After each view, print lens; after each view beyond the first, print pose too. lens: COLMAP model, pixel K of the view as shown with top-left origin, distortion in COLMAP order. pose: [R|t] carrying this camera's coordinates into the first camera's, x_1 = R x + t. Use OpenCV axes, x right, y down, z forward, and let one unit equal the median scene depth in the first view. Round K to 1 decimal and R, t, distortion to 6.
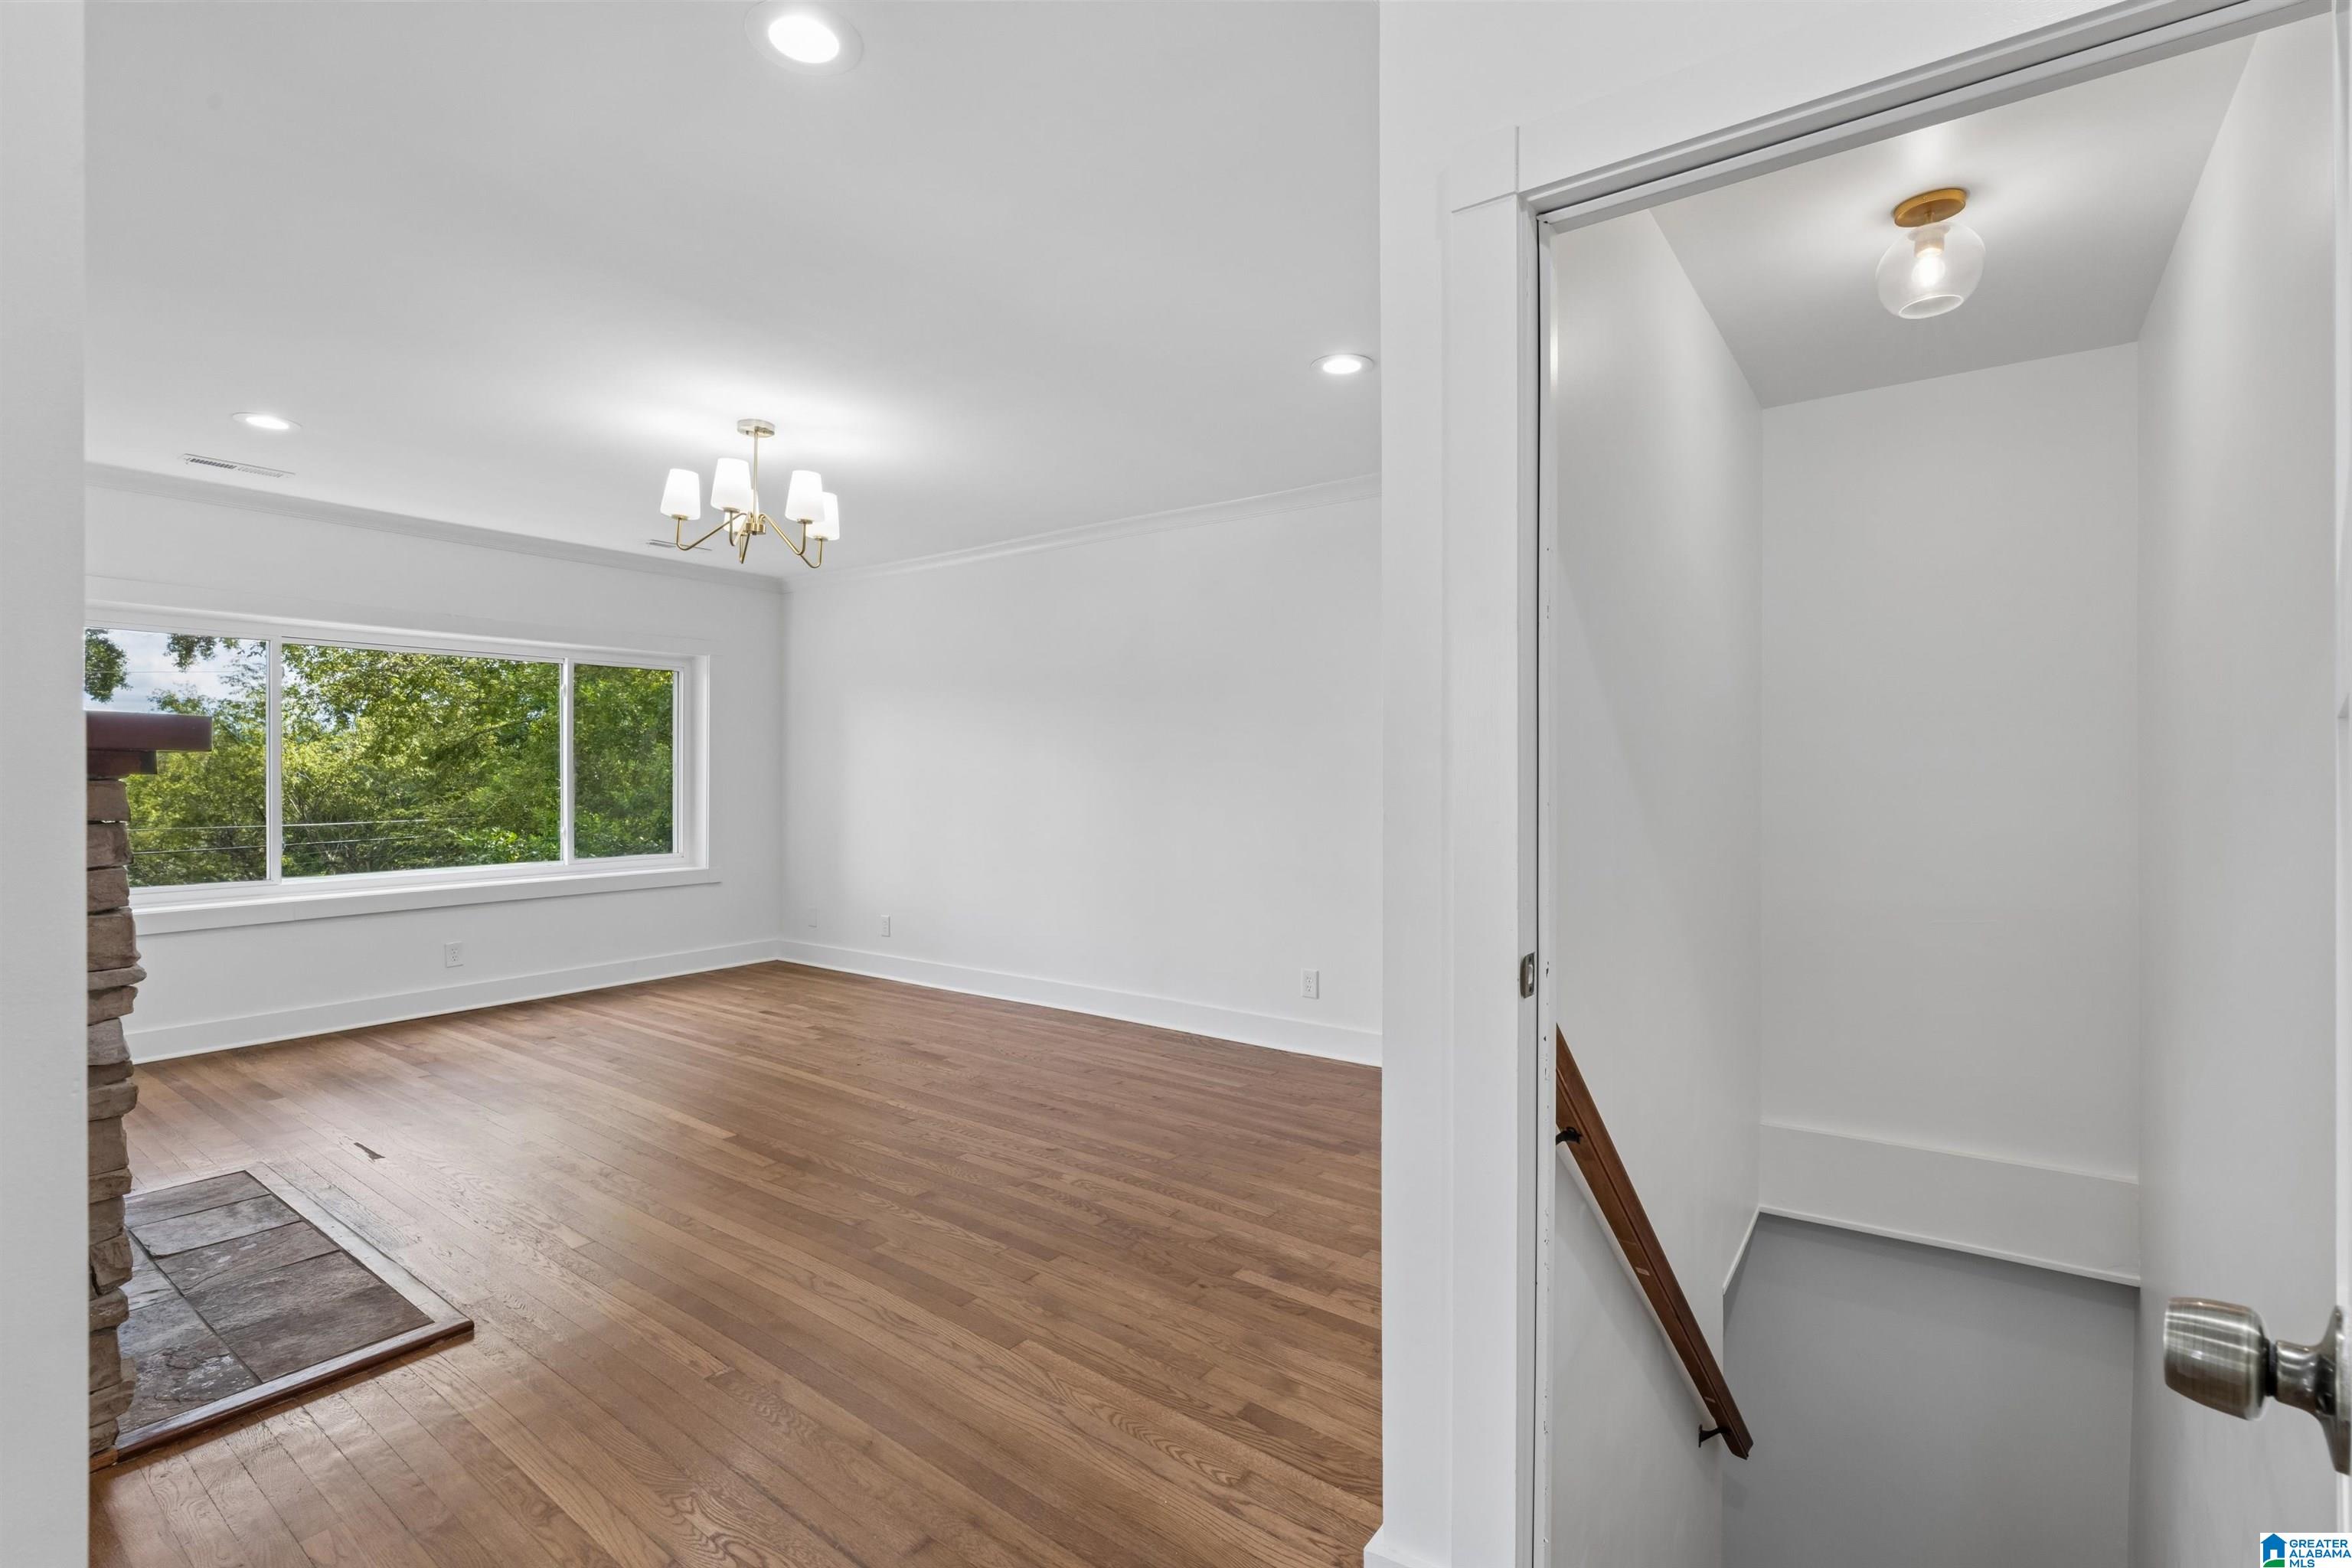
lens RADIAL K [[1073.0, 0, 1151.1], [0, 1073.0, 775.6], [0, 0, 1]] dist [0.009827, -0.000045]
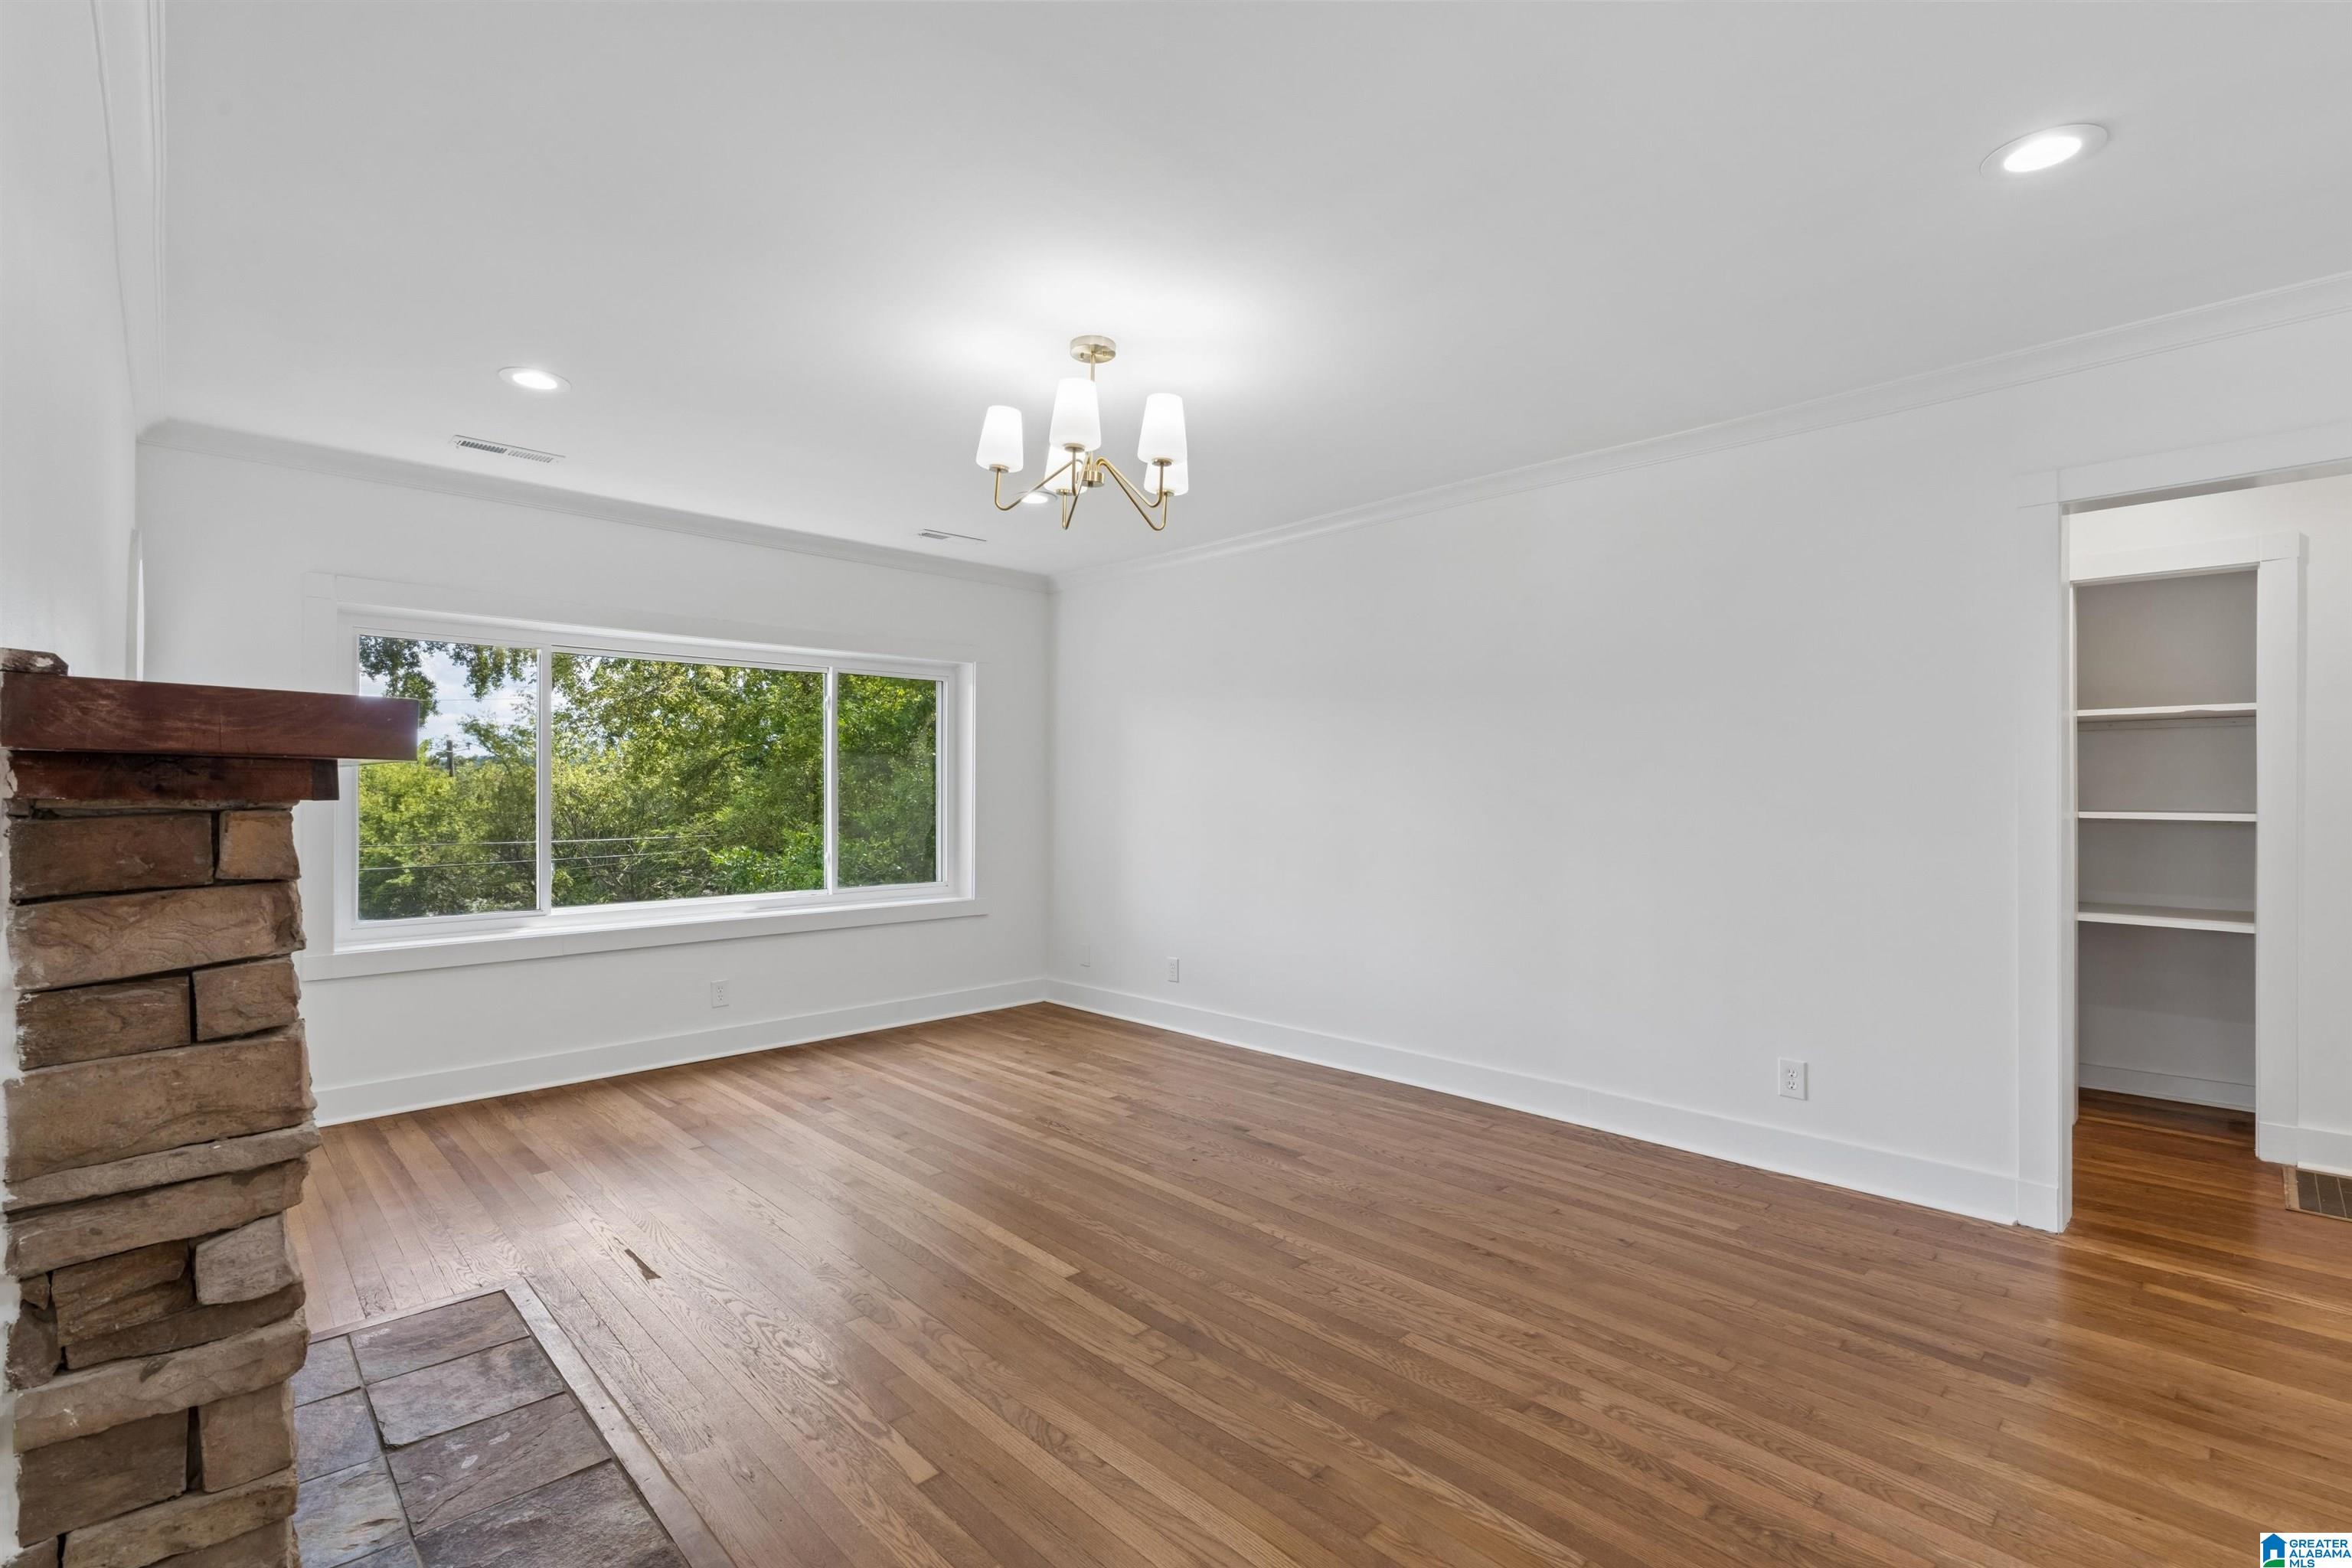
lens RADIAL K [[1055.3, 0, 1165.1], [0, 1055.3, 788.9], [0, 0, 1]] dist [-0.000006, 0.000637]
pose [[0.987826, -0.000486, -0.155559, -0.186586], [-0.000468, 0.999981, -0.006094, -0.000862], [0.155559, 0.006093, 0.987808, 0.242610]]
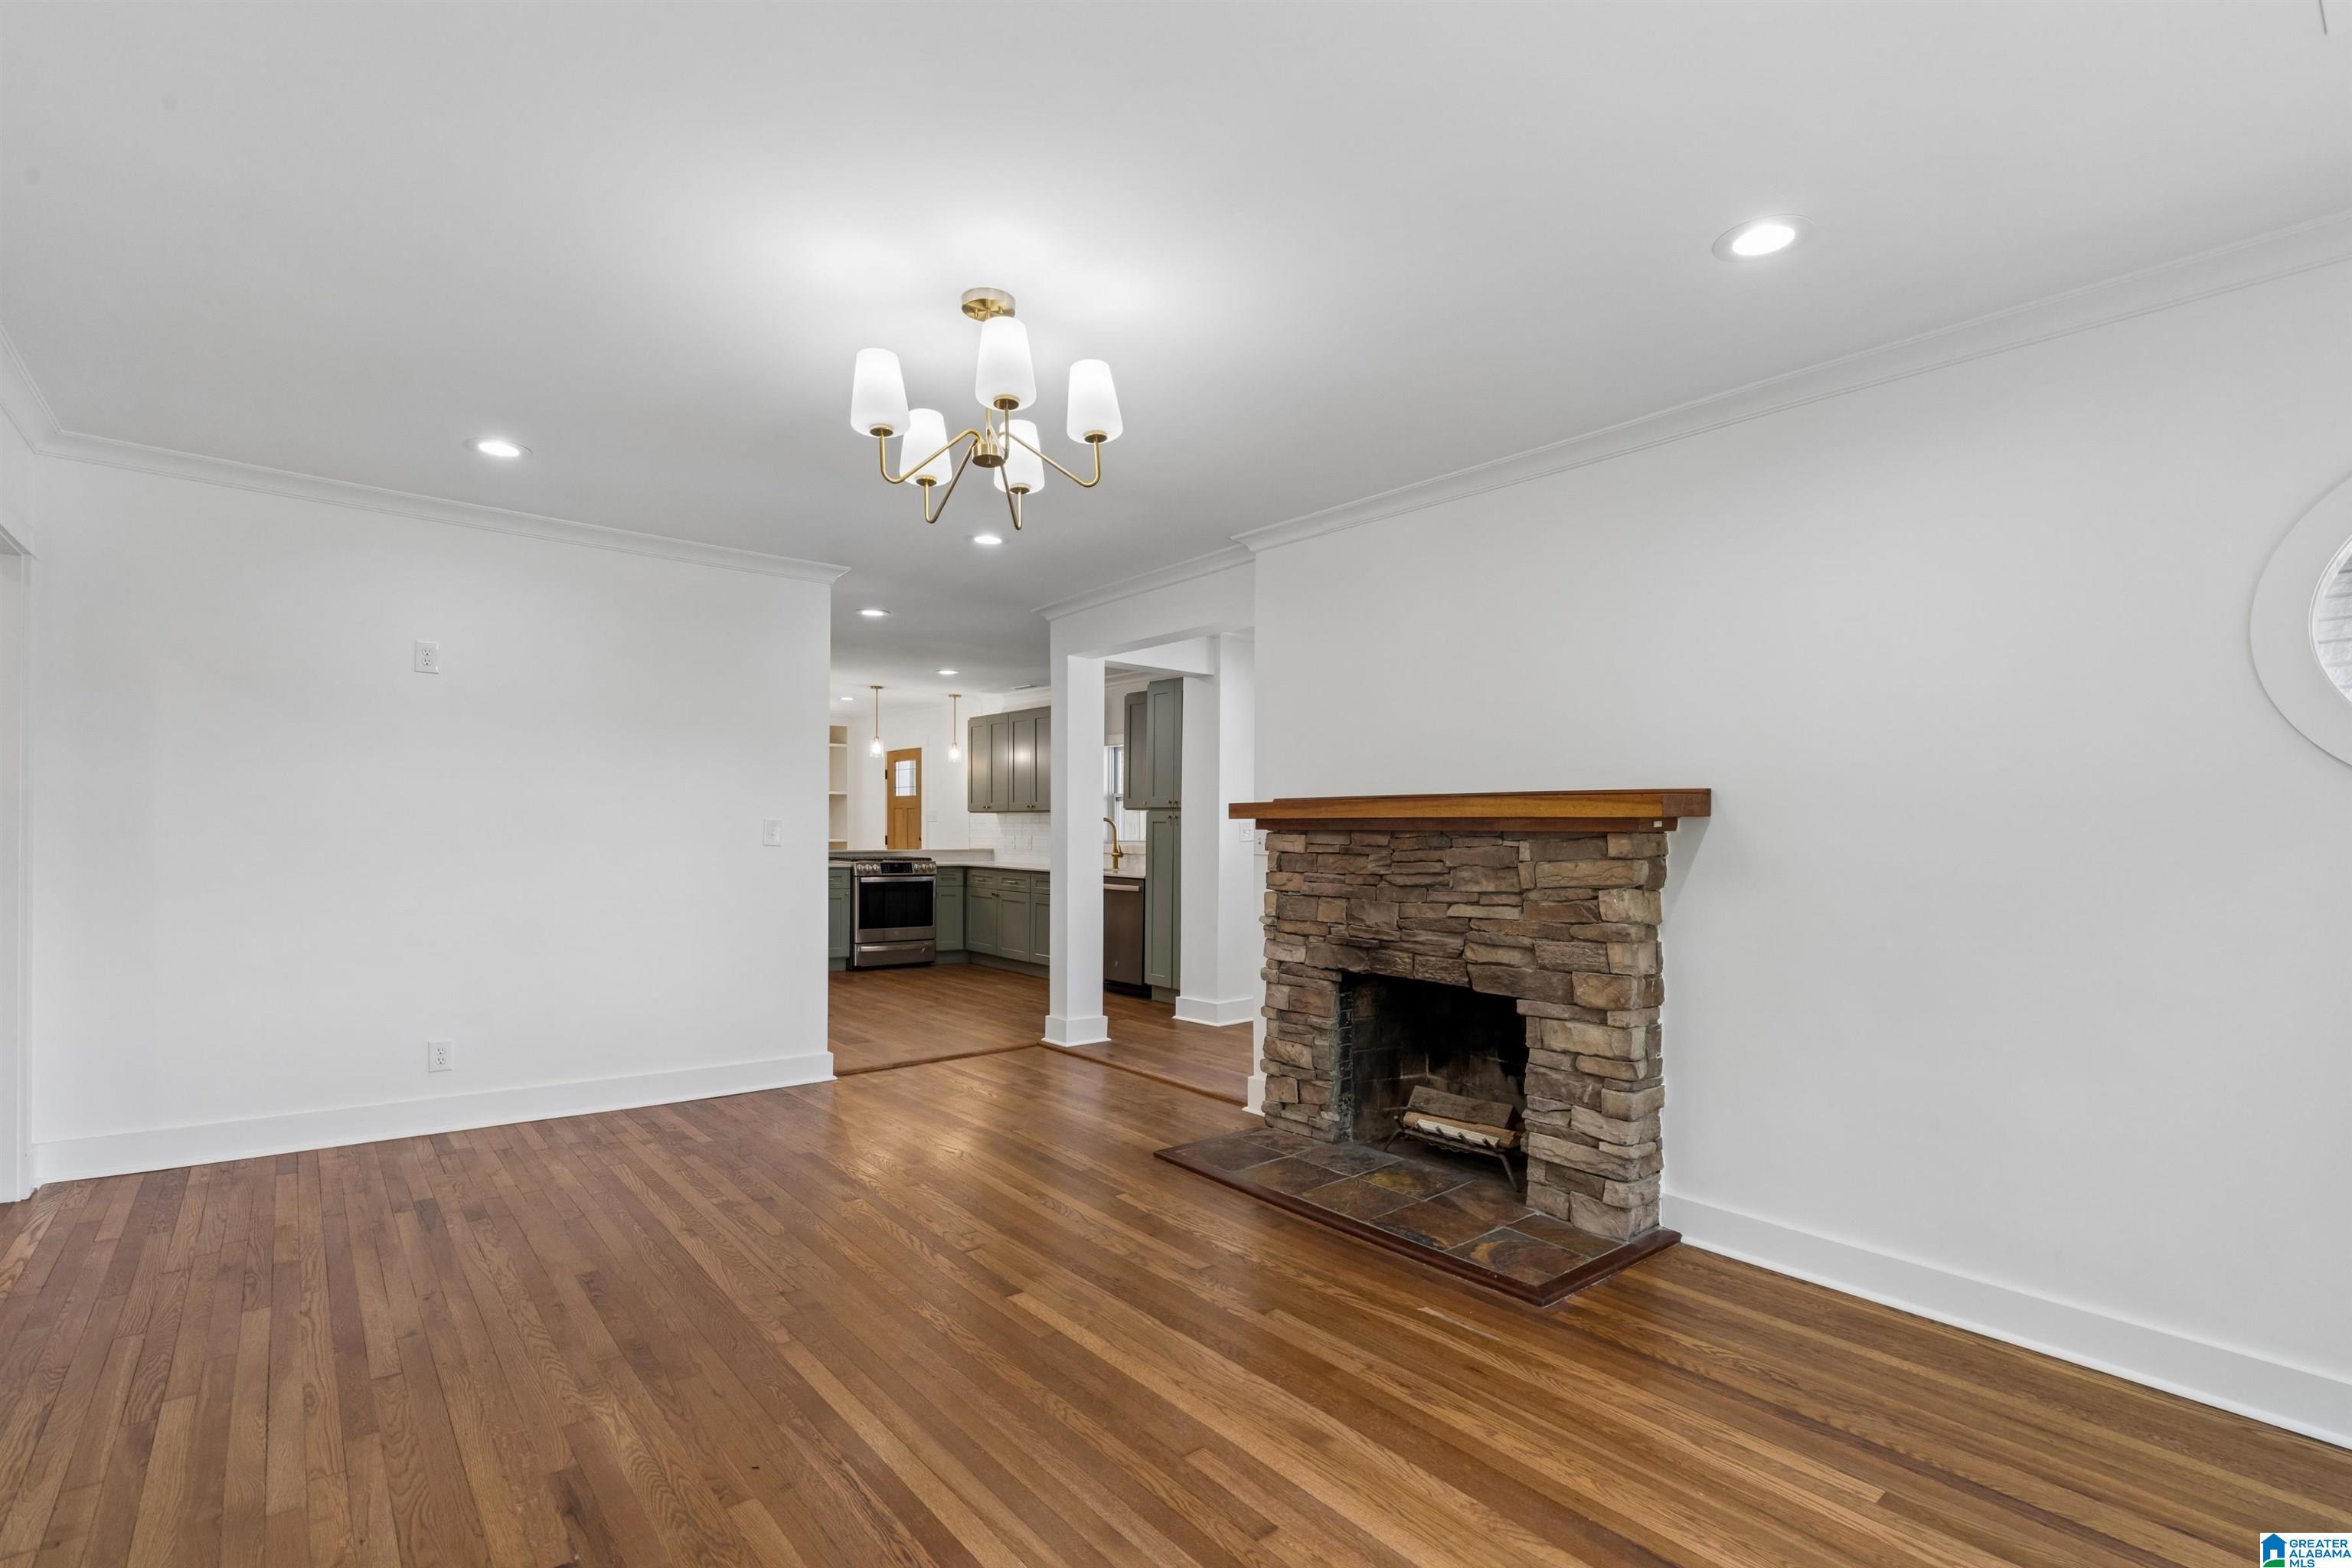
lens RADIAL K [[1055.3, 0, 1165.1], [0, 1055.3, 788.9], [0, 0, 1]] dist [-0.000006, 0.000637]
pose [[-0.974199, -0.005682, 0.225621, -0.586635], [-0.012354, 0.999527, -0.028170, -0.008769], [-0.225354, -0.030231, -0.973808, 1.521641]]
